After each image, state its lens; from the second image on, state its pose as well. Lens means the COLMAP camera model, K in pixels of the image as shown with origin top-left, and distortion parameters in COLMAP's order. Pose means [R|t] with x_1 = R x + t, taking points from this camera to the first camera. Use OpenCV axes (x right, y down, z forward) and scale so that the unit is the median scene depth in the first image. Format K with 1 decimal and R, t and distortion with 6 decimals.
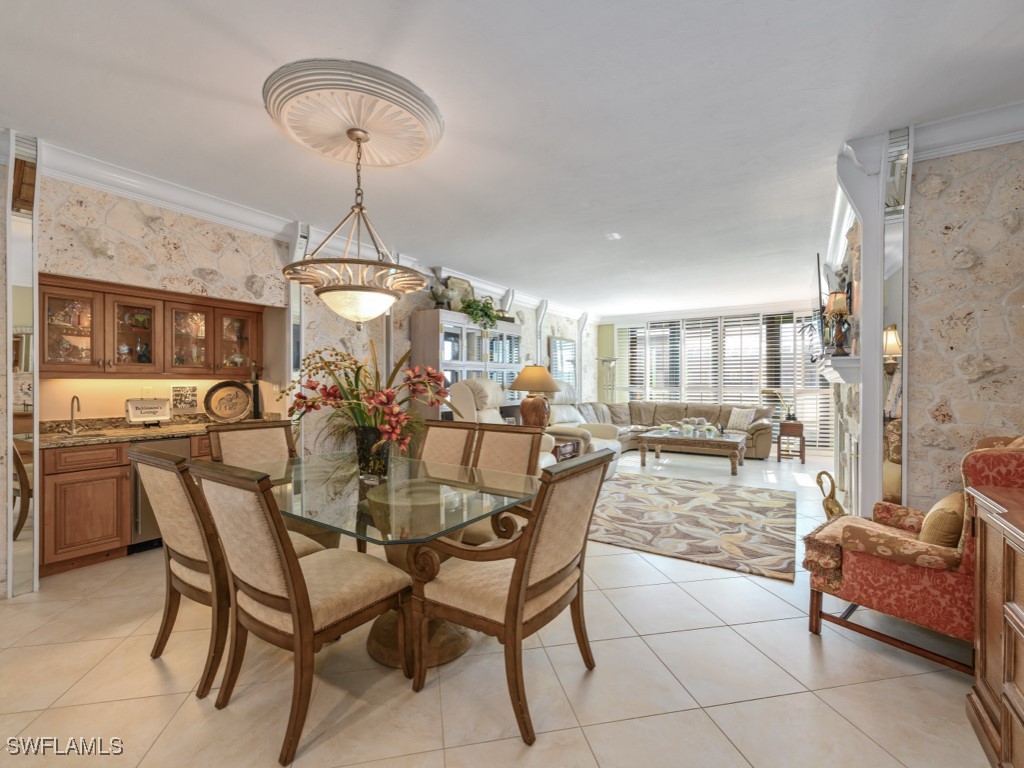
lens RADIAL K [[447.2, 0, 506.9], [0, 447.2, 387.4], [0, 0, 1]] dist [0.009648, -0.000484]
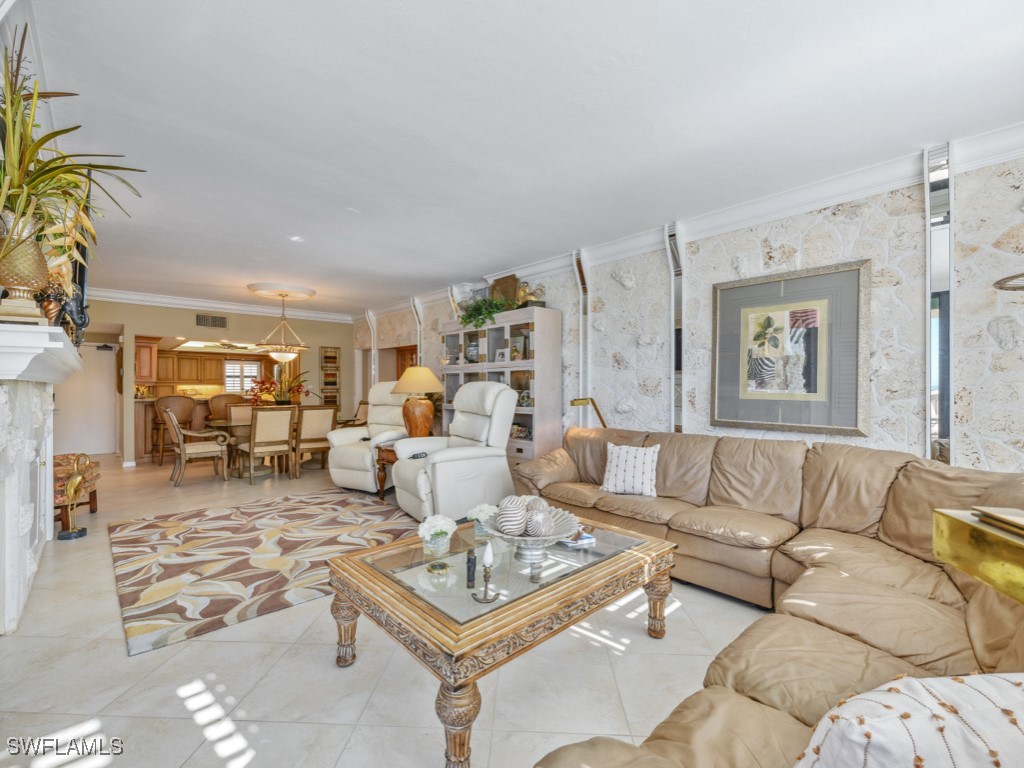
lens RADIAL K [[447.2, 0, 506.9], [0, 447.2, 387.4], [0, 0, 1]] dist [0.009648, -0.000484]
pose [[-0.241383, 0.001829, -0.970428, 0.926981], [-0.012907, 0.999904, 0.005095, -0.010655], [0.970344, 0.013755, -0.241336, 1.383916]]
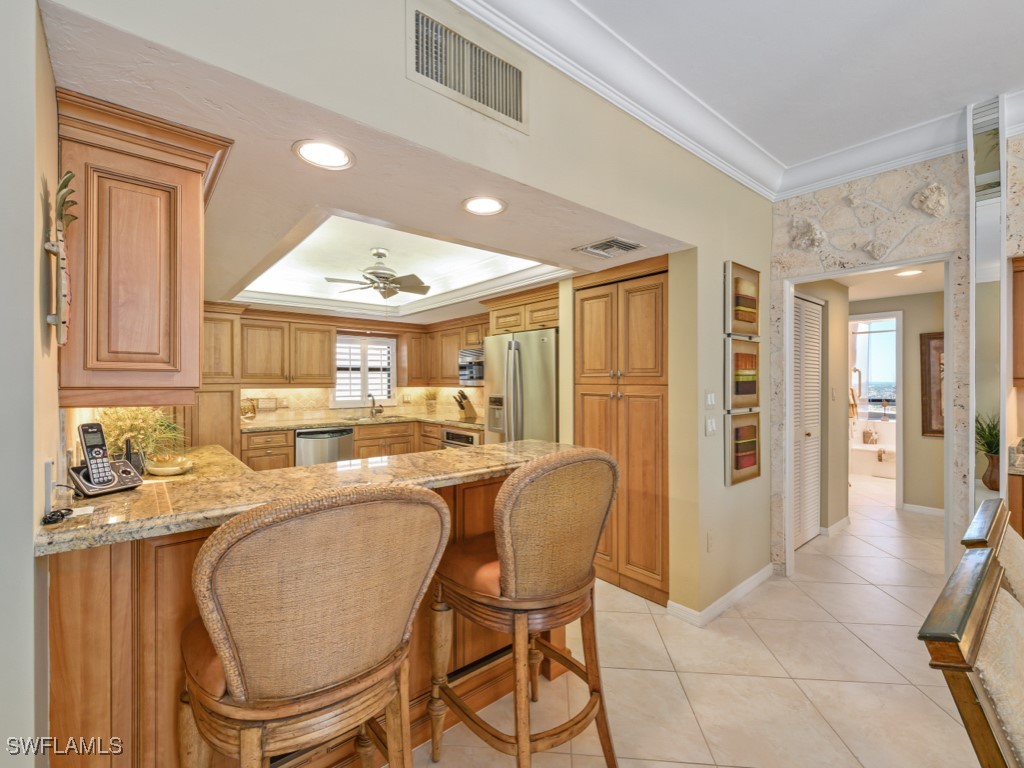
lens RADIAL K [[451.9, 0, 512.0], [0, 451.9, 384.0], [0, 0, 1]] dist [0.012812, -0.000740]
pose [[-0.283664, 0.004972, -0.958911, 0.005861], [-0.010520, 0.999910, 0.008297, -0.013216], [0.958866, 0.012442, -0.283586, 0.198967]]
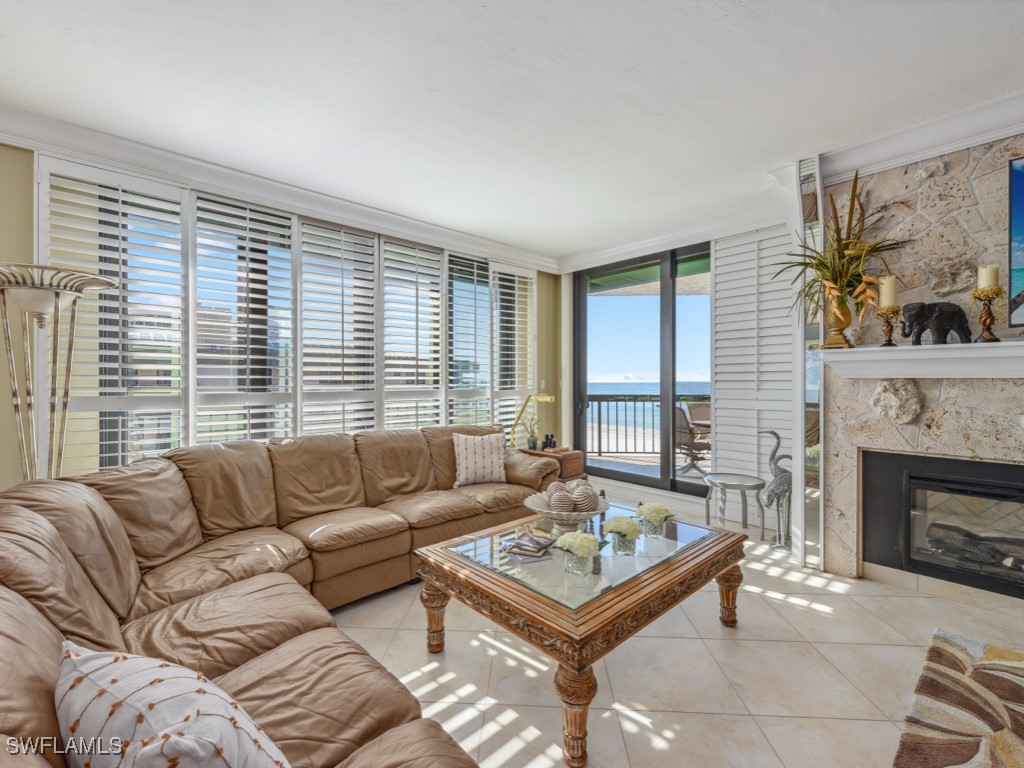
lens RADIAL K [[447.5, 0, 507.9], [0, 447.5, 379.3], [0, 0, 1]] dist [0.020128, -0.011770]
pose [[0.252872, 0.002252, 0.967497, 0.110045], [0.012321, 0.999909, -0.005548, -0.012273], [-0.967421, 0.013323, 0.252821, 1.257730]]
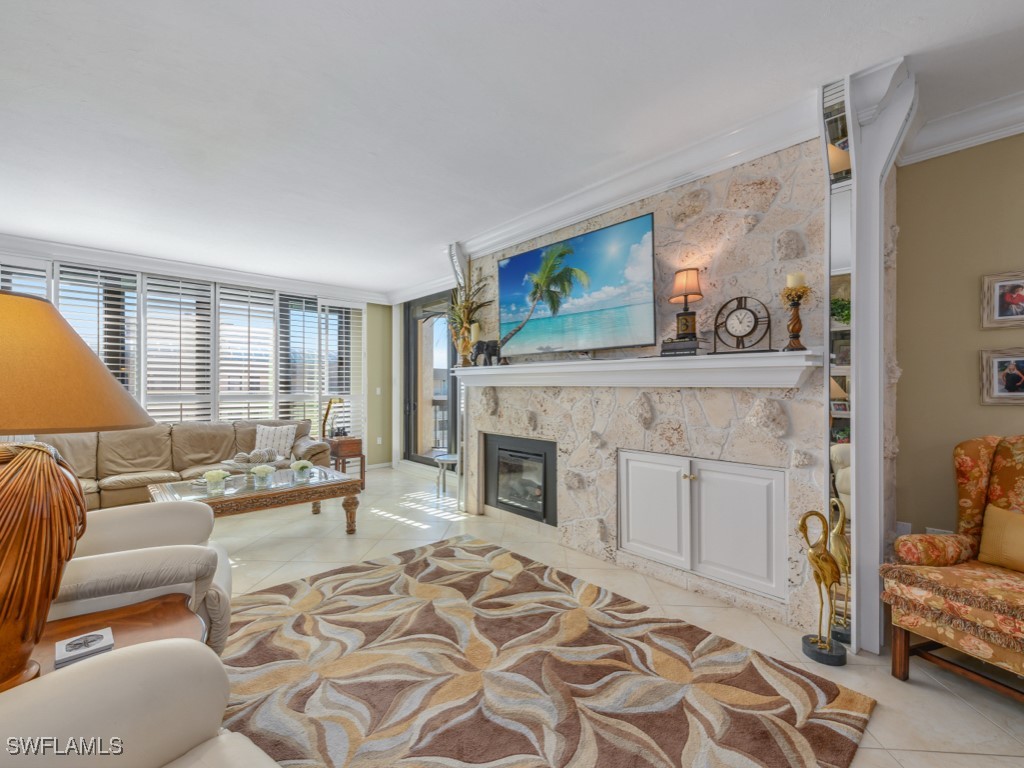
lens RADIAL K [[448.3, 0, 510.2], [0, 448.3, 387.7], [0, 0, 1]] dist [0.008501, -0.000897]
pose [[0.251774, 0.000759, 0.967786, -0.057177], [0.009968, 0.999945, -0.003378, -0.005973], [-0.967735, 0.010498, 0.251753, 0.723338]]
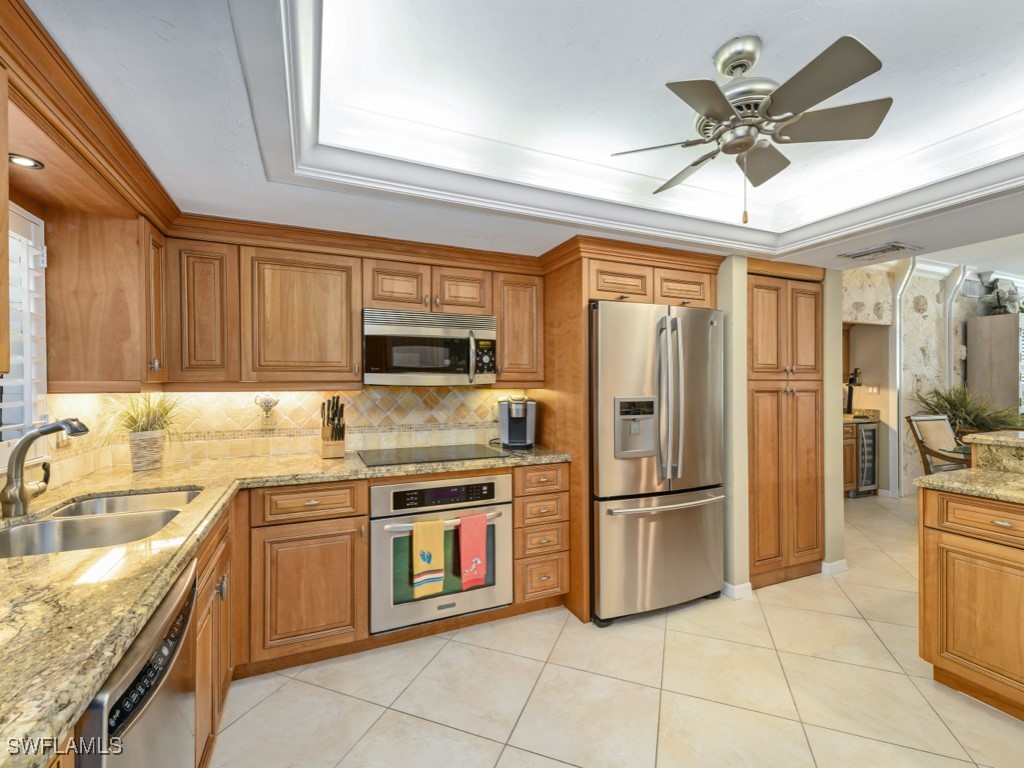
lens RADIAL K [[451.9, 0, 512.0], [0, 451.9, 384.0], [0, 0, 1]] dist [0.012812, -0.000740]
pose [[0.846929, -0.003631, -0.531693, -0.551622], [-0.002610, 0.999936, -0.010986, 0.002299], [0.531699, 0.010692, 0.846866, -0.490579]]
